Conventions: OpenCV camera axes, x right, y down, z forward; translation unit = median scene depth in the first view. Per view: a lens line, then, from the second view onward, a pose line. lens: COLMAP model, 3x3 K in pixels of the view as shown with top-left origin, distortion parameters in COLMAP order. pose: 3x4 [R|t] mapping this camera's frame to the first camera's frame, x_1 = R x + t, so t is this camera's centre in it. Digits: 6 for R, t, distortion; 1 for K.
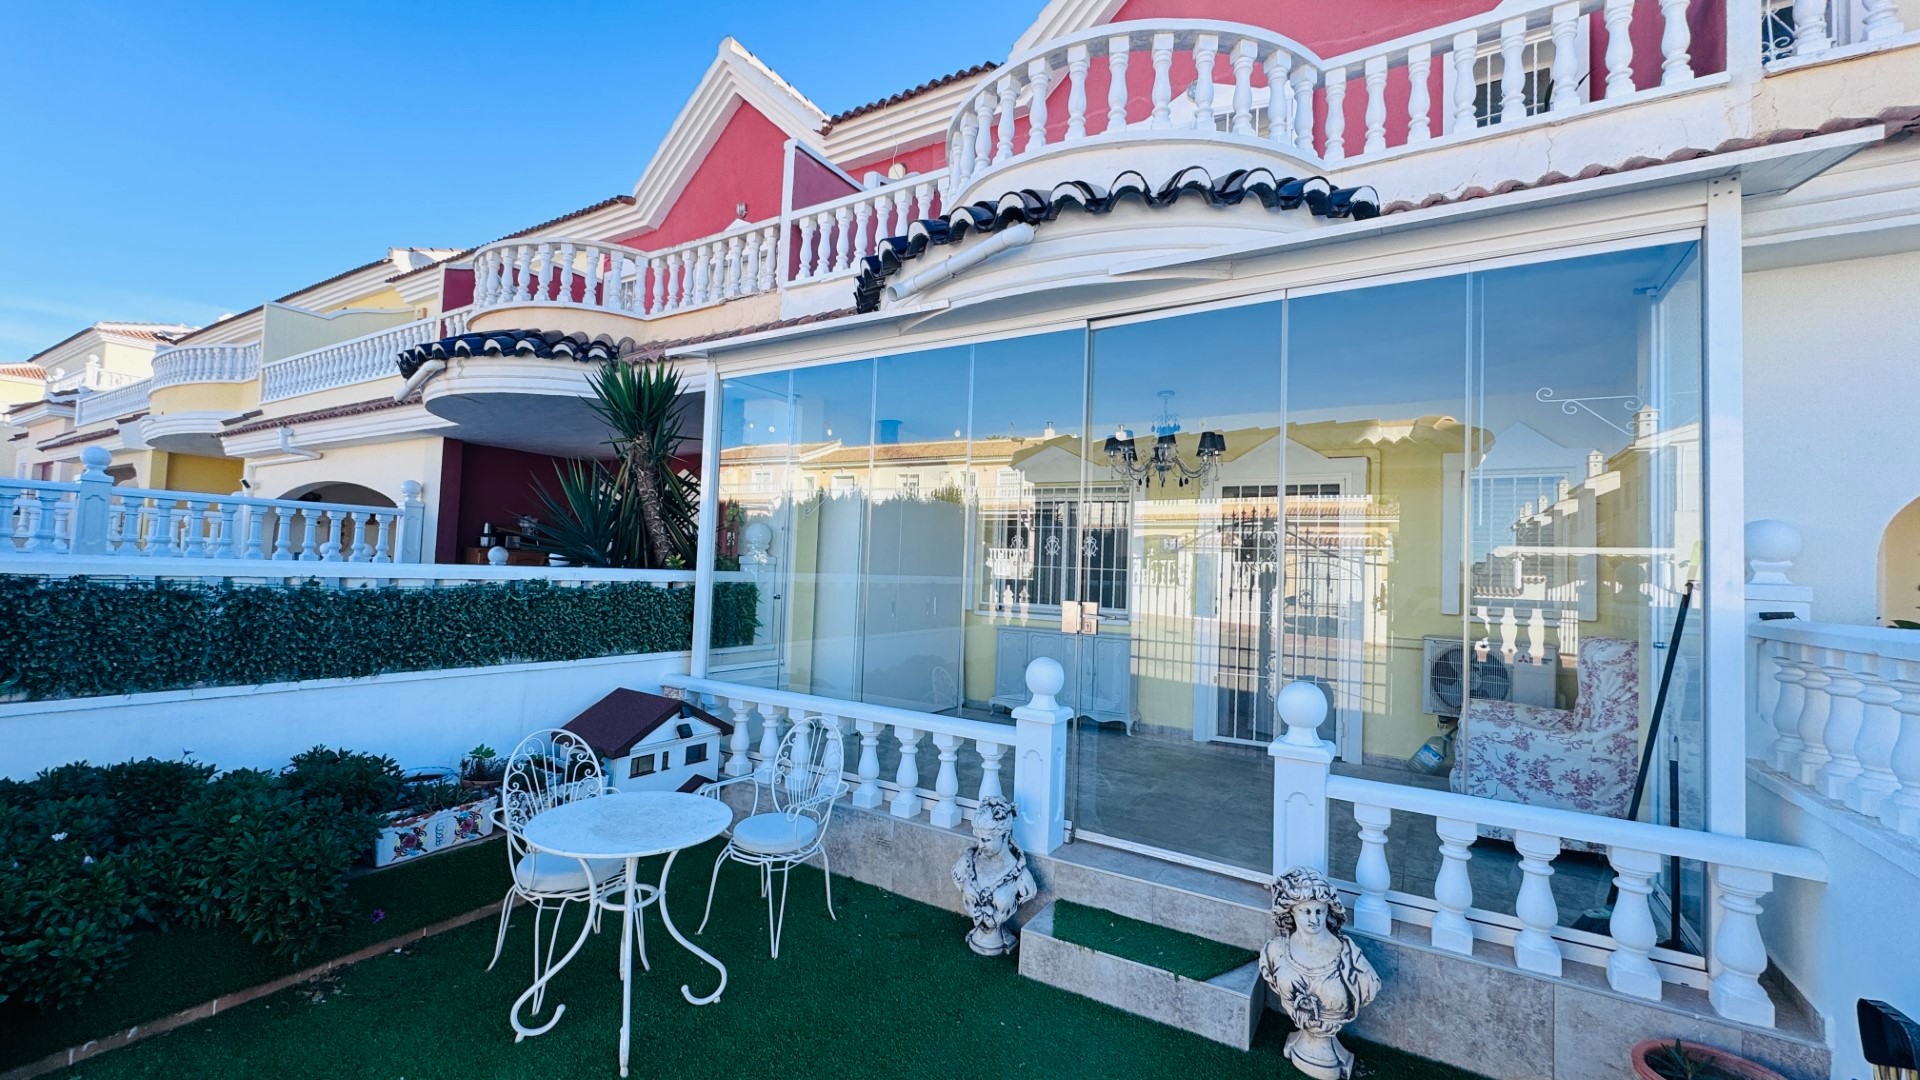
lens RADIAL K [[764.6, 0, 961.0], [0, 764.6, 538.0], [0, 0, 1]] dist [-0.002344, 0.000570]
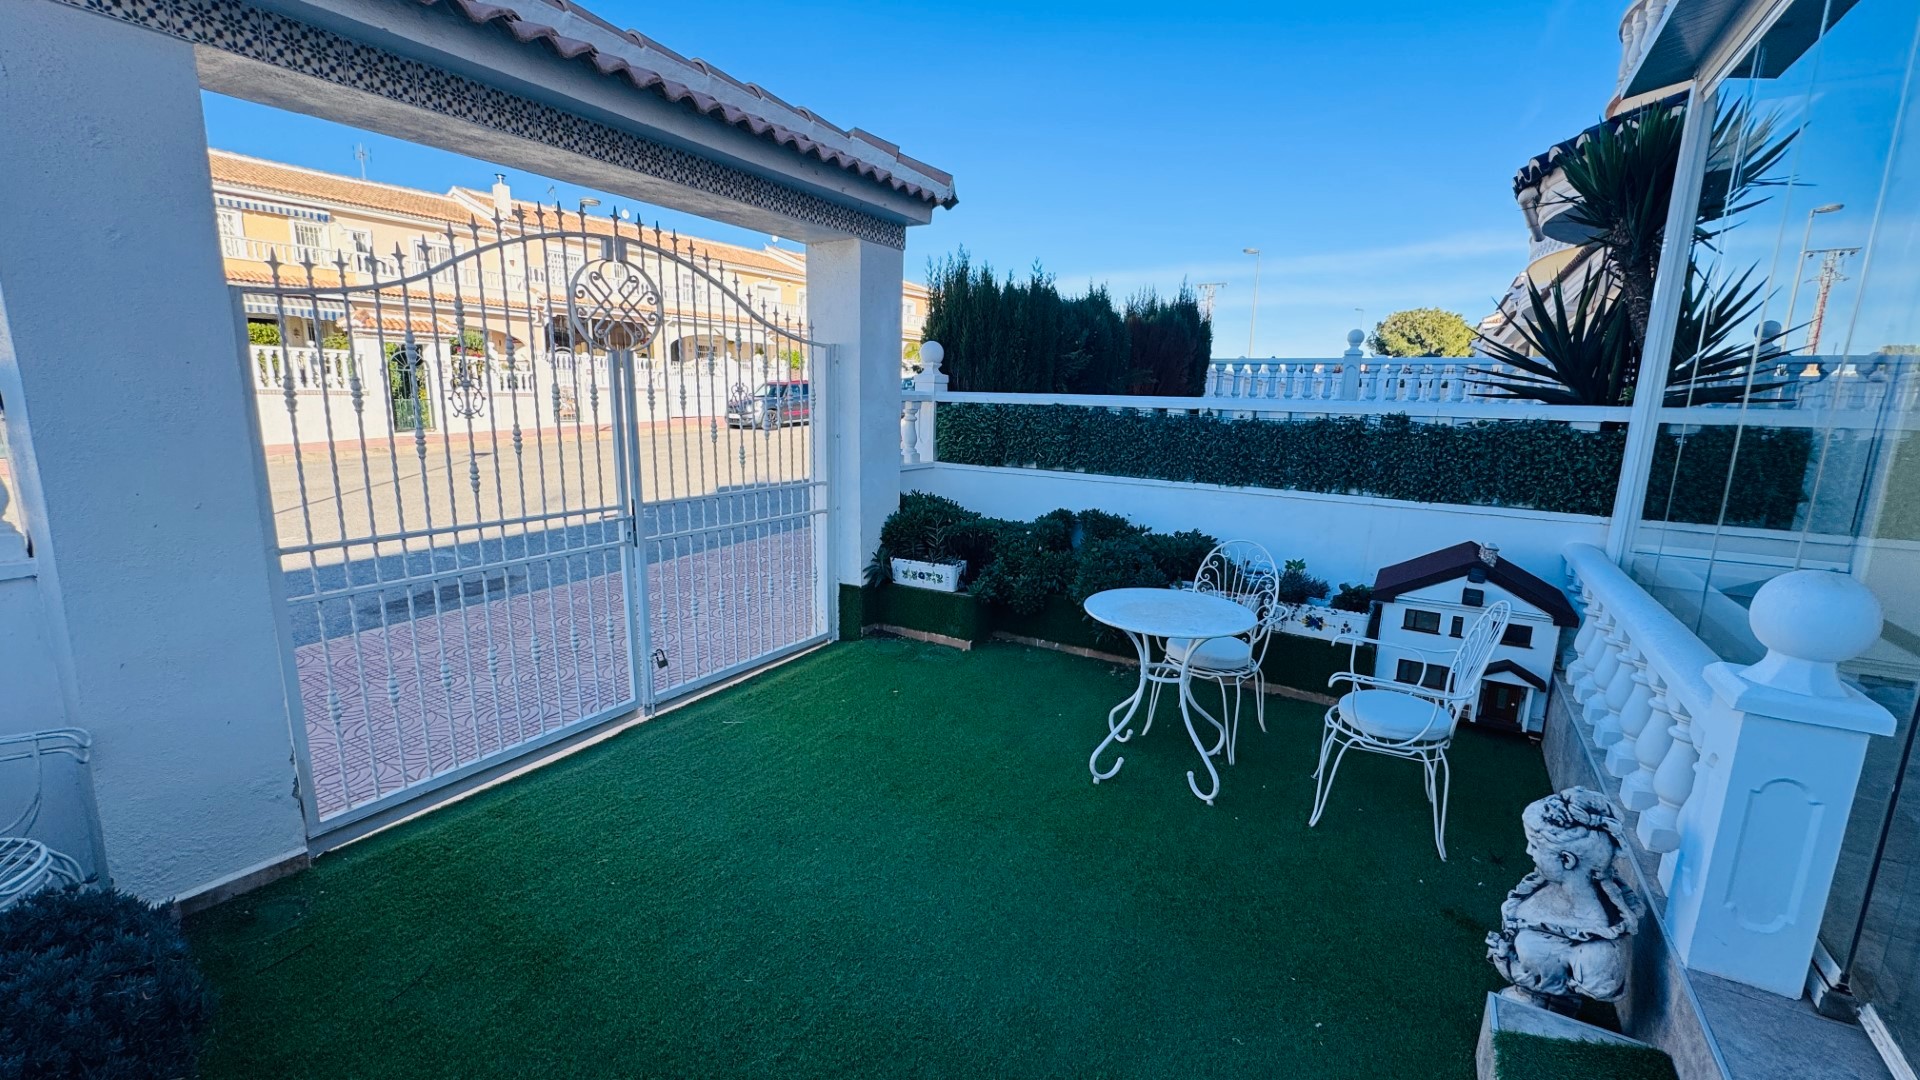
lens RADIAL K [[764.6, 0, 960.2], [0, 764.6, 533.6], [0, 0, 1]] dist [-0.002344, 0.000570]
pose [[-0.011668, 0.135930, -0.990650, 0.425213], [0.018121, 0.990583, 0.135707, 0.059749], [0.999768, -0.016368, -0.014021, 0.435709]]
